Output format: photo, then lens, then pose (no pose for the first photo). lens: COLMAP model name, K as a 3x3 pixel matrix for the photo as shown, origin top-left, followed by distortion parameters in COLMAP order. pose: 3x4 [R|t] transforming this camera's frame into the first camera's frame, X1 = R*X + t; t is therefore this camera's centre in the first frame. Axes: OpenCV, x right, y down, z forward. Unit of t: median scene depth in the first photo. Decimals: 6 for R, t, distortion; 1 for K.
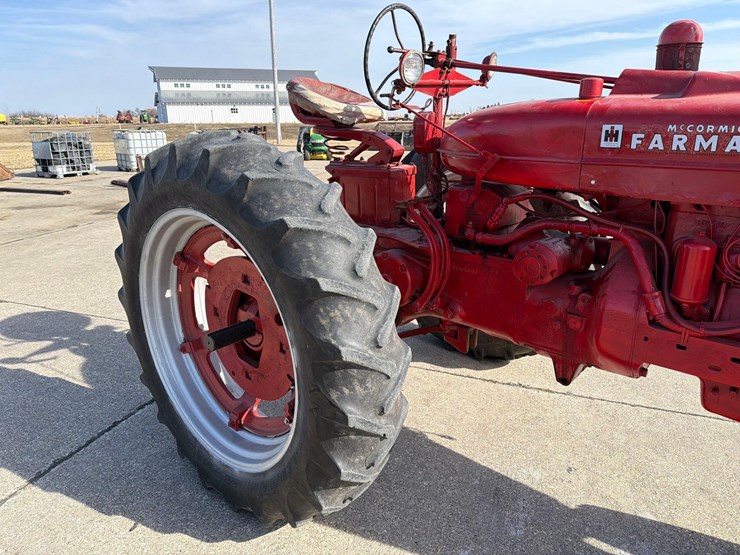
lens RADIAL K [[516.9, 0, 369.9], [0, 516.9, 278.1], [0, 0, 1]] dist [0.078175, -0.096235]
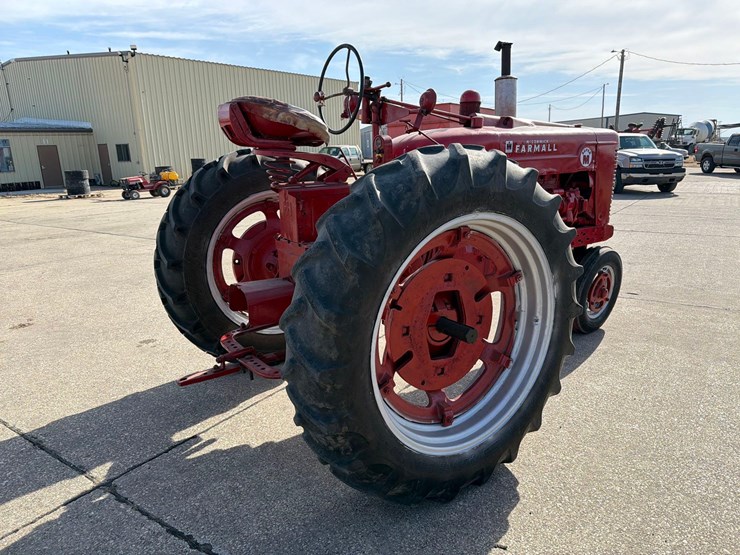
lens RADIAL K [[519.3, 0, 368.9], [0, 519.3, 289.5], [0, 0, 1]] dist [0.089113, -0.084024]
pose [[0.251093, -0.247782, 0.935712, -1.114399], [0.311892, 0.935835, 0.164120, -0.175613], [-0.916338, 0.250632, 0.312263, 0.683083]]
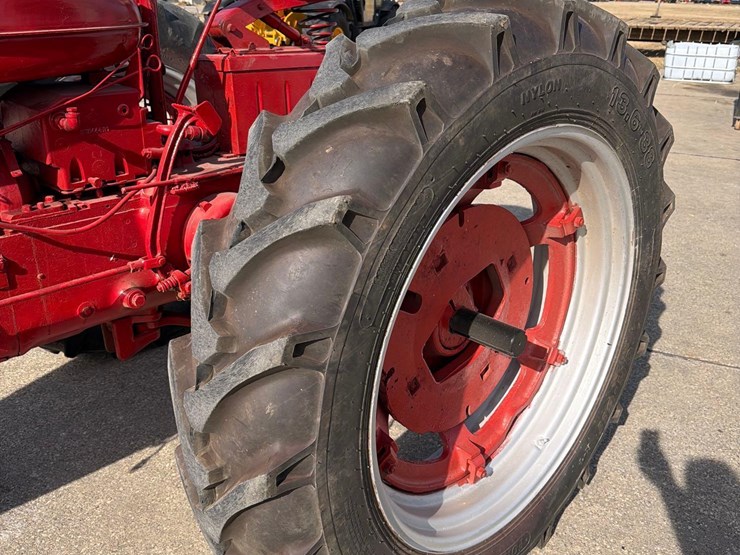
lens RADIAL K [[691.5, 0, 369.0], [0, 691.5, 279.4], [0, 0, 1]] dist [0.059230, -0.084994]
pose [[-0.081085, 0.386047, -0.918909, 0.941329], [-0.309305, 0.866682, 0.391399, -0.378027], [0.947500, 0.315960, 0.049131, 1.267521]]
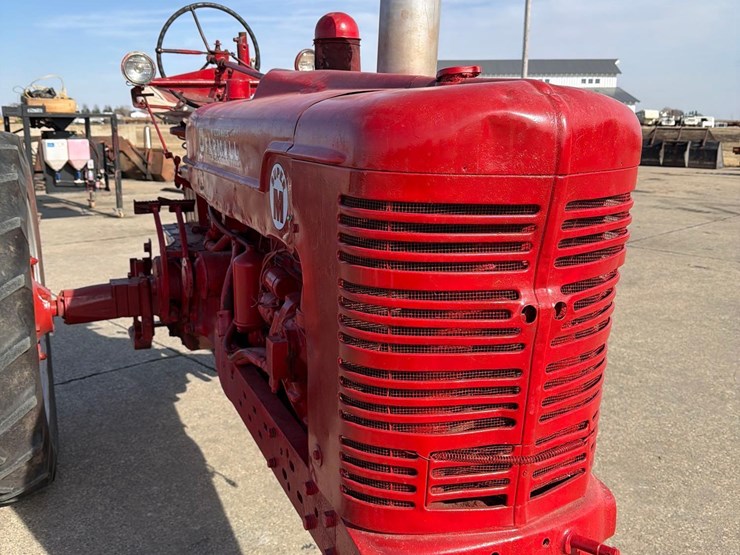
lens RADIAL K [[688.9, 0, 378.6], [0, 688.9, 262.2], [0, 0, 1]] dist [0.151500, -0.299371]
pose [[0.906794, 0.097729, -0.410089, 0.877314], [-0.137578, 0.988103, -0.068737, -0.007262], [0.398493, 0.118750, 0.909451, 0.008842]]
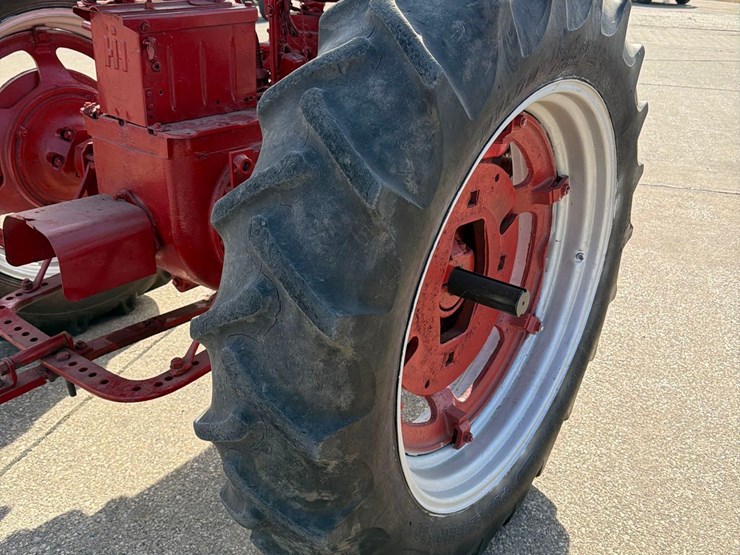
lens RADIAL K [[682.9, 0, 366.6], [0, 682.9, 274.9], [0, 0, 1]] dist [0.150805, -0.276052]
pose [[-0.061884, -0.415826, 0.907336, -0.840031], [0.267042, 0.869038, 0.416488, -0.243281], [-0.961696, 0.268071, 0.057263, 0.921501]]
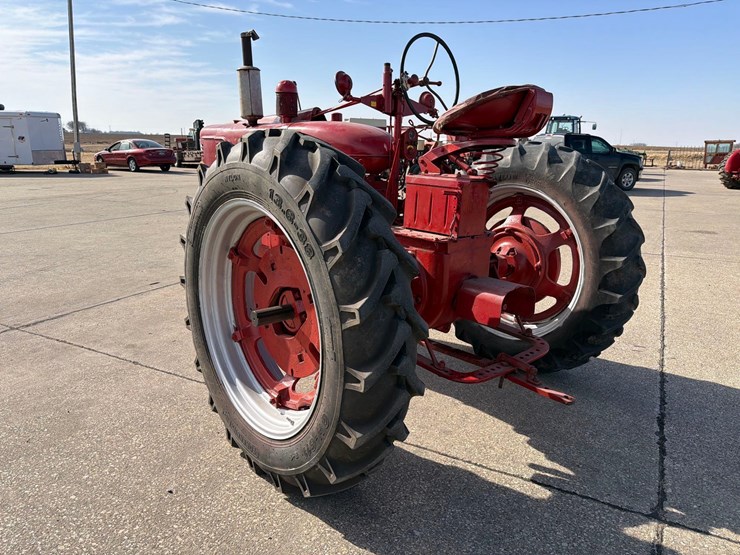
lens RADIAL K [[516.3, 0, 373.5], [0, 516.3, 278.6], [0, 0, 1]] dist [0.030988, -0.027919]
pose [[-0.991176, -0.048877, 0.123211, 0.013948], [0.023318, 0.850742, 0.525065, -0.638562], [-0.130485, 0.523305, -0.842096, 2.162547]]
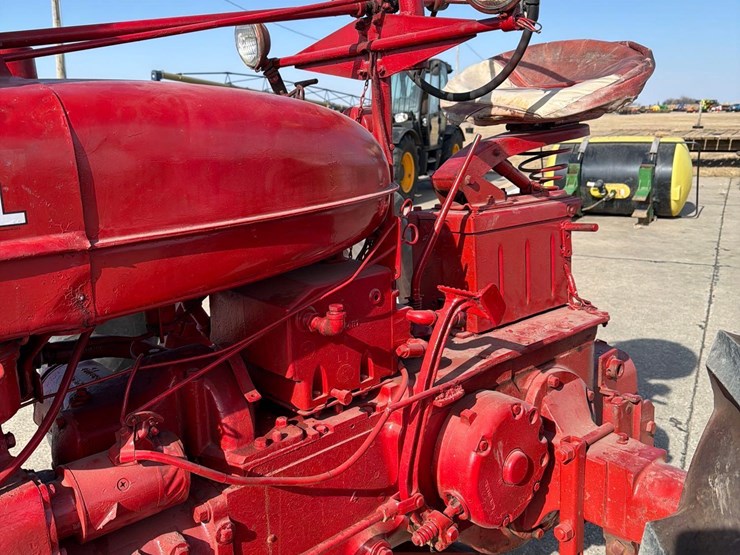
lens RADIAL K [[692.7, 0, 370.3], [0, 692.7, 268.2], [0, 0, 1]] dist [0.153777, -0.335481]
pose [[-0.125045, 0.222498, -0.966881, 0.749364], [-0.270421, 0.929990, 0.248981, -0.322855], [0.954587, 0.292599, -0.056122, 1.025861]]
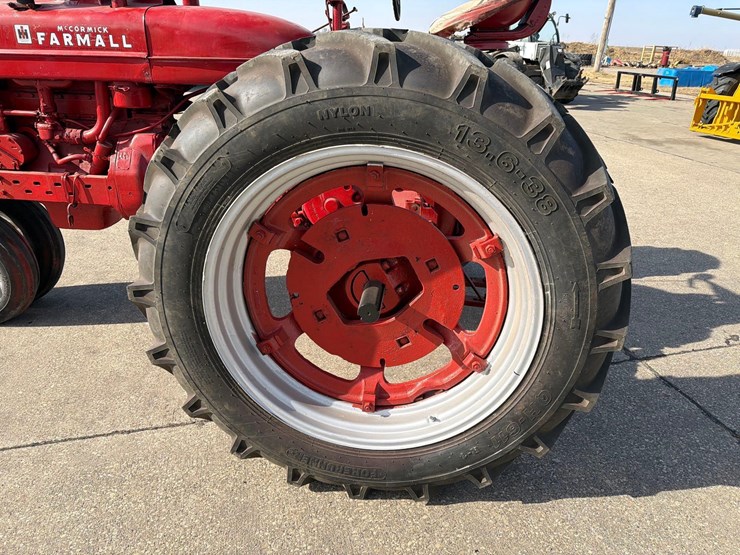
lens RADIAL K [[523.9, 0, 369.0], [0, 523.9, 276.2], [0, 0, 1]] dist [0.000862, -0.003722]
pose [[-0.823379, 0.215480, -0.524991, 0.666326], [-0.192737, 0.763936, 0.615836, -0.544328], [0.533760, 0.608251, -0.587478, 1.816921]]
